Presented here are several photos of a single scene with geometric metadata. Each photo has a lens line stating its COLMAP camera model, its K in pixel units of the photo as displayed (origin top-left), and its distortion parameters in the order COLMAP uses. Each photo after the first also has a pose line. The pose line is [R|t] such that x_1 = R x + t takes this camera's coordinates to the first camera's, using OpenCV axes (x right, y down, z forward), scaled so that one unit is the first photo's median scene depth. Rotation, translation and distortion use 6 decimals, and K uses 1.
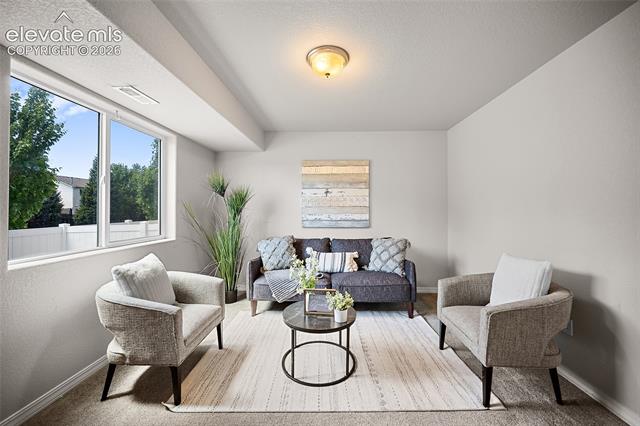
lens RADIAL K [[249.7, 0, 319.9], [0, 249.7, 211.2], [0, 0, 1]] dist [-0.003002, 0.000085]
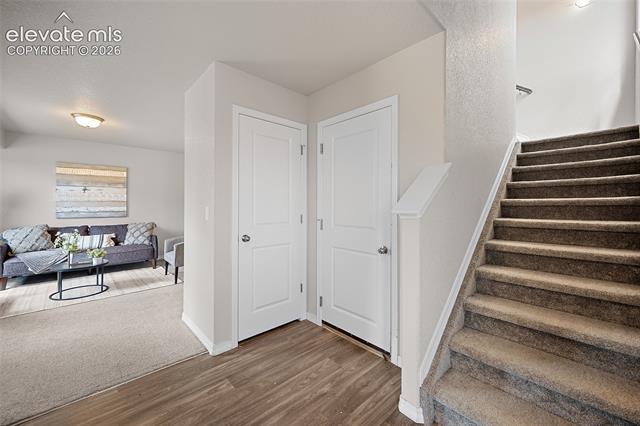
lens RADIAL K [[249.7, 0, 316.1], [0, 249.7, 204.9], [0, 0, 1]] dist [-0.003002, 0.000085]
pose [[0.703409, 0.003238, 0.710778, -0.049087], [0.000484, 0.999987, -0.005034, 0.009109], [-0.710785, 0.003885, 0.703398, -0.786415]]
